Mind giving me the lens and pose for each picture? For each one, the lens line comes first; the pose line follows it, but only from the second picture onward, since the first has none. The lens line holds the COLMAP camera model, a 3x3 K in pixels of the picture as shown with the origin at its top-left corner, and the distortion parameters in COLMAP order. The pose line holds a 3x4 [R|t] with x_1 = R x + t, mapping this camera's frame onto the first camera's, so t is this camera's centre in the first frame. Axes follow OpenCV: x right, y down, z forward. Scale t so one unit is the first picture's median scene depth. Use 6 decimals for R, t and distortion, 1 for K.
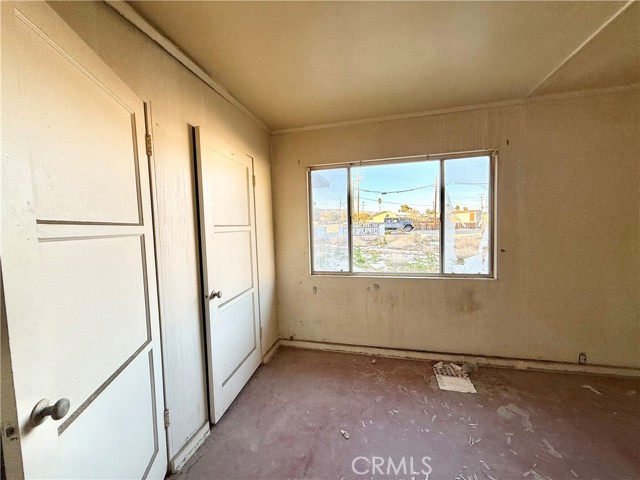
lens RADIAL K [[256.0, 0, 319.5], [0, 256.0, 238.9], [0, 0, 1]] dist [0.001921, 0.000188]
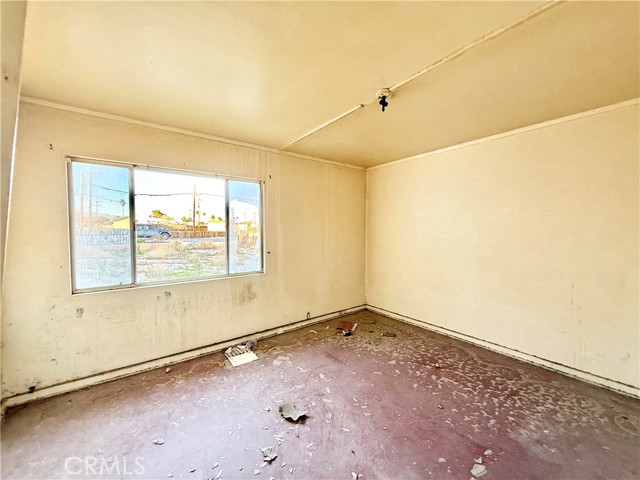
lens RADIAL K [[256.0, 0, 320.3], [0, 256.0, 238.1], [0, 0, 1]] dist [0.001921, 0.000188]
pose [[0.624368, 0.004480, 0.781117, -0.191577], [0.023171, 0.999437, -0.024253, 0.005913], [-0.780786, 0.033242, 0.623913, -0.091939]]
